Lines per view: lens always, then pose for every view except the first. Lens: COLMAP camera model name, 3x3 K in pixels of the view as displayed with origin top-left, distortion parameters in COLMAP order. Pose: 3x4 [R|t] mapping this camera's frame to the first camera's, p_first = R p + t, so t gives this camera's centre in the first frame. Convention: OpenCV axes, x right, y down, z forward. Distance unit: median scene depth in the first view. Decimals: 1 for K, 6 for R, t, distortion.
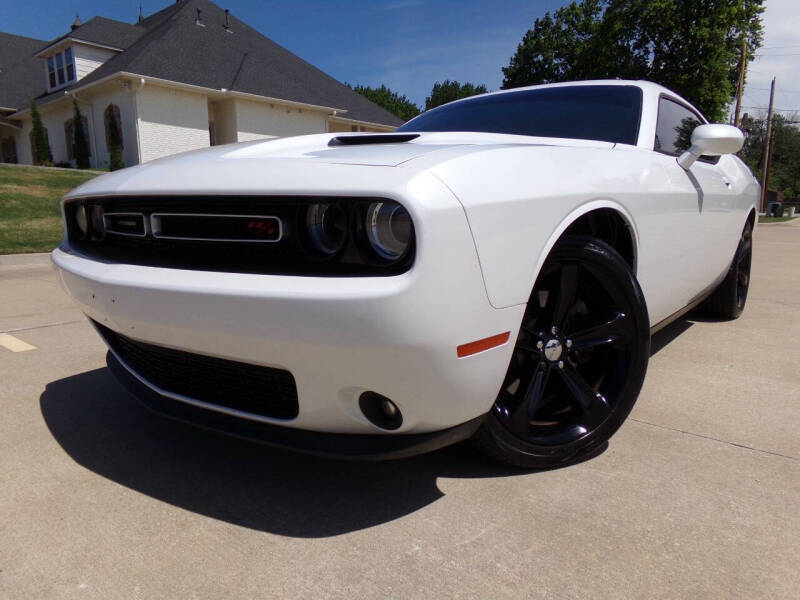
lens RADIAL K [[546.2, 0, 401.0], [0, 546.2, 304.1], [0, 0, 1]] dist [-0.010411, 0.025876]
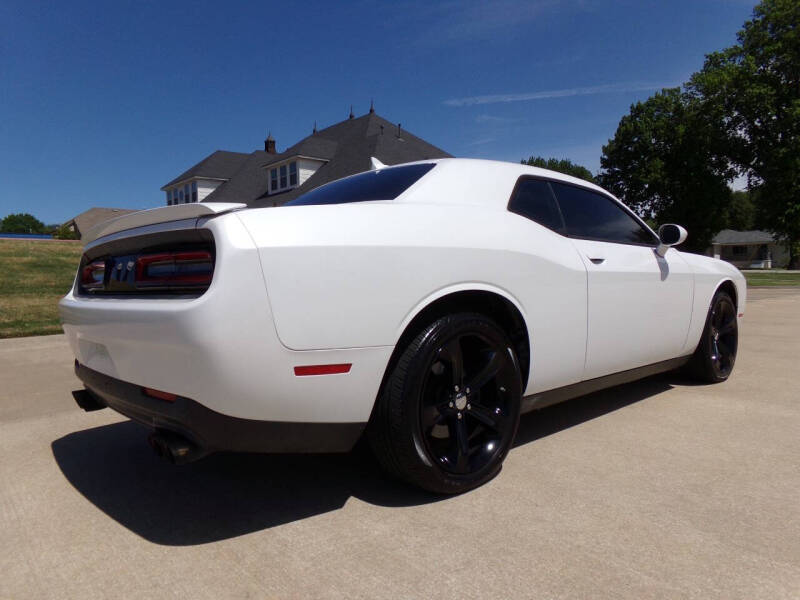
lens RADIAL K [[546.2, 0, 401.0], [0, 546.2, 304.1], [0, 0, 1]] dist [-0.010411, 0.025876]
pose [[0.992549, -0.019497, -0.120273, -0.601966], [0.004652, 0.992458, -0.122500, 0.115988], [0.121754, 0.121028, 0.985154, -0.724661]]
